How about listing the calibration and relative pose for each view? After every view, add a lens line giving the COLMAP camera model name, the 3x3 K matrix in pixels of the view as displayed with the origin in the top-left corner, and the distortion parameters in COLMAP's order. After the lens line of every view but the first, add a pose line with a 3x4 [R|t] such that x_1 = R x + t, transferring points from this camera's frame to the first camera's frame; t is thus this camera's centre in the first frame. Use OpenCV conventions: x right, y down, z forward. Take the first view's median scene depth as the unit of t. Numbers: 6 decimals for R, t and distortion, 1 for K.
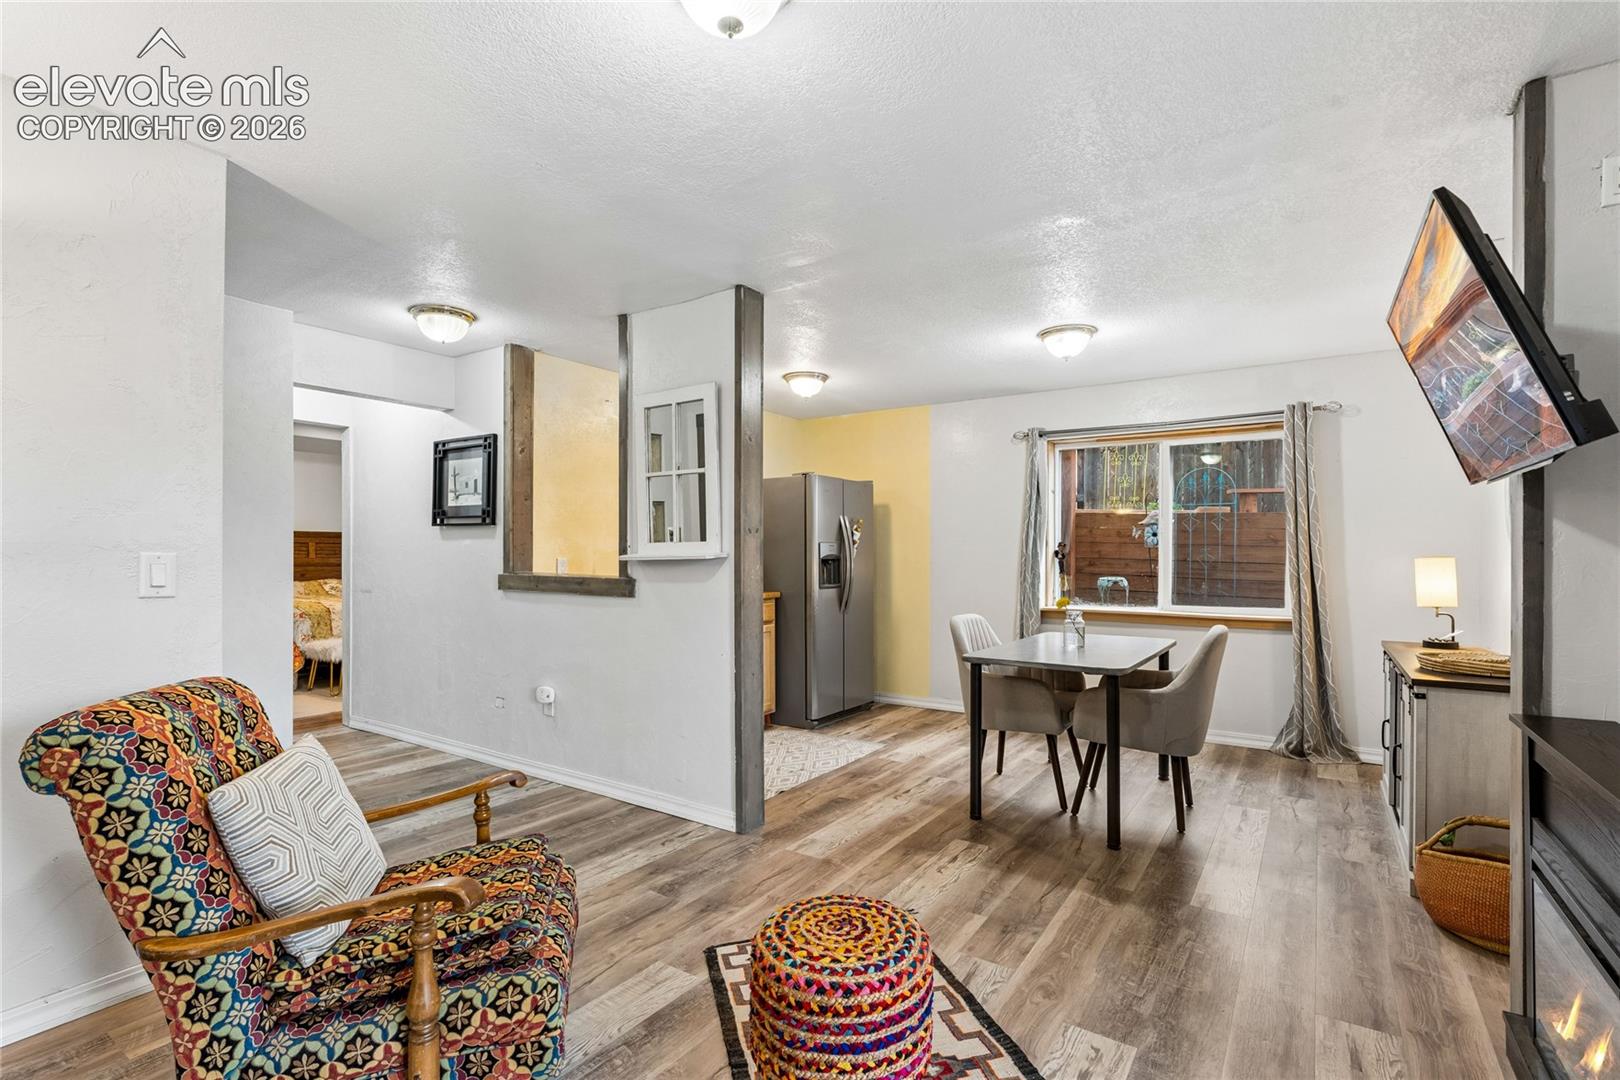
lens RADIAL K [[753.9, 0, 813.9], [0, 753.9, 534.4], [0, 0, 1]] dist [-0.001922, -0.000503]
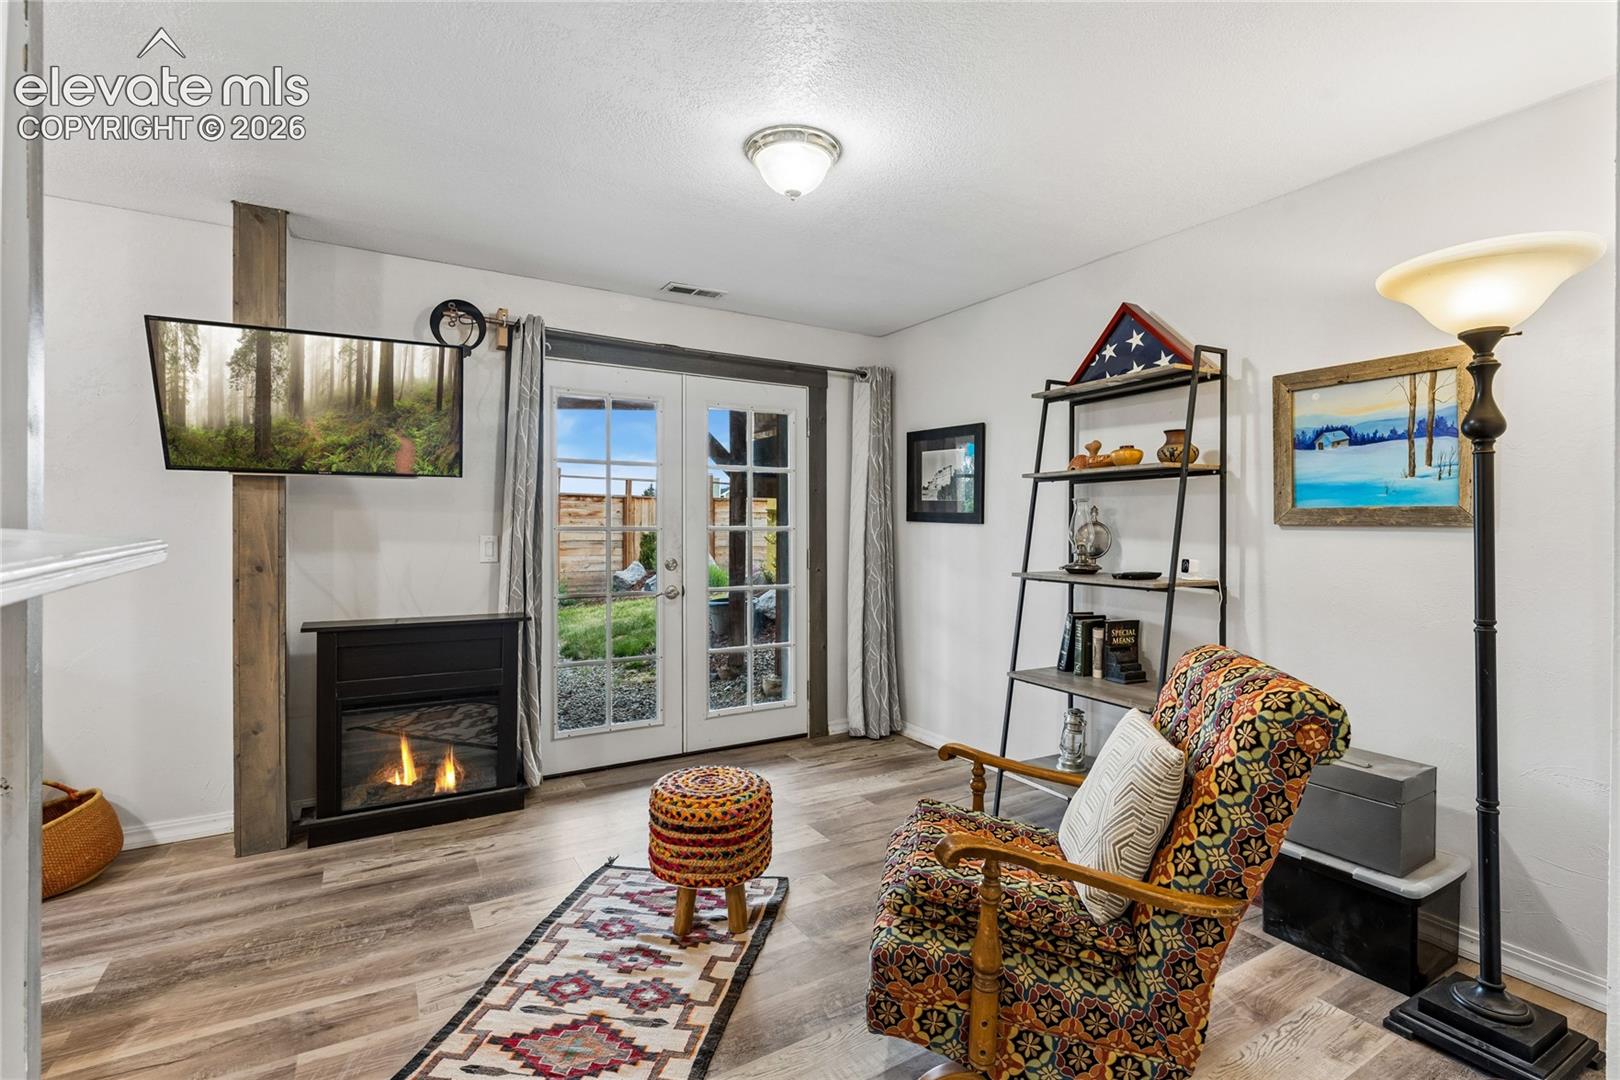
lens RADIAL K [[736.8, 0, 810.0], [0, 736.8, 540.0], [0, 0, 1]] dist [-0.001125, 0.000604]
pose [[-0.902506, -0.018879, 0.430264, -0.559287], [-0.019504, 0.999805, 0.002957, 0.028568], [-0.430236, -0.005723, -0.902698, 1.657905]]
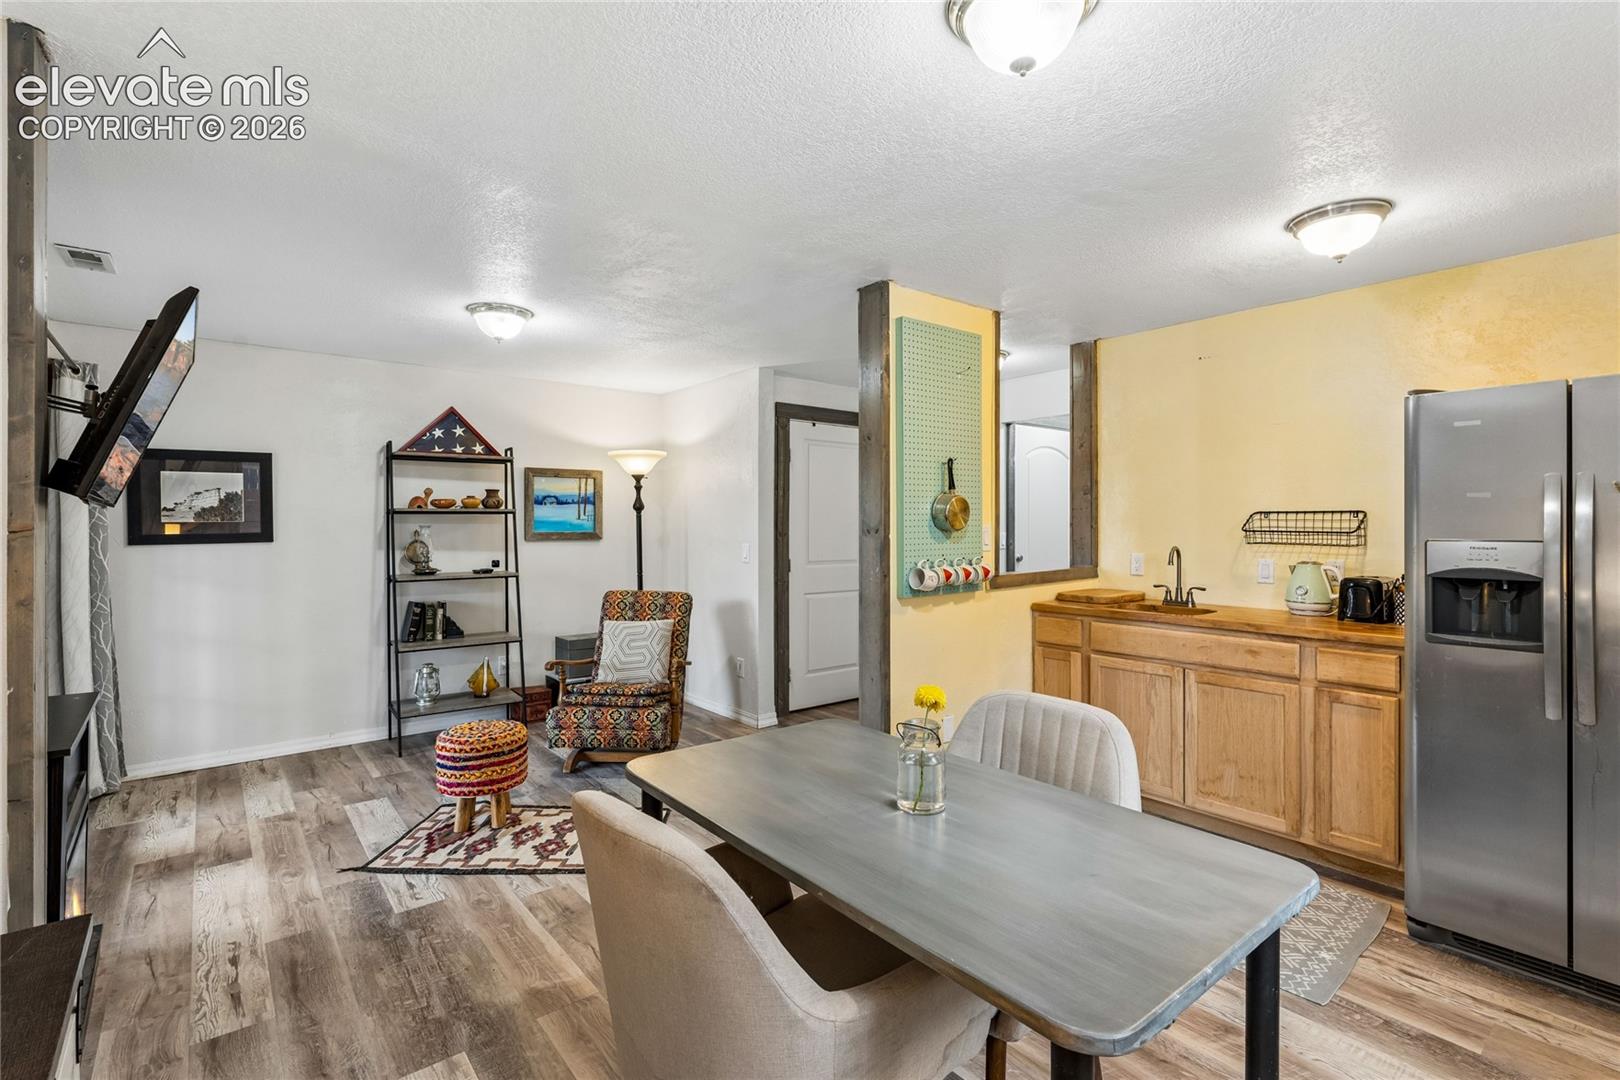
lens RADIAL K [[753.9, 0, 813.9], [0, 753.9, 534.4], [0, 0, 1]] dist [-0.001922, -0.000503]
pose [[-0.296027, 0.007954, -0.955146, 1.335965], [0.023568, 0.999722, 0.001021, -0.005608], [0.954889, -0.022208, -0.296132, 1.895127]]
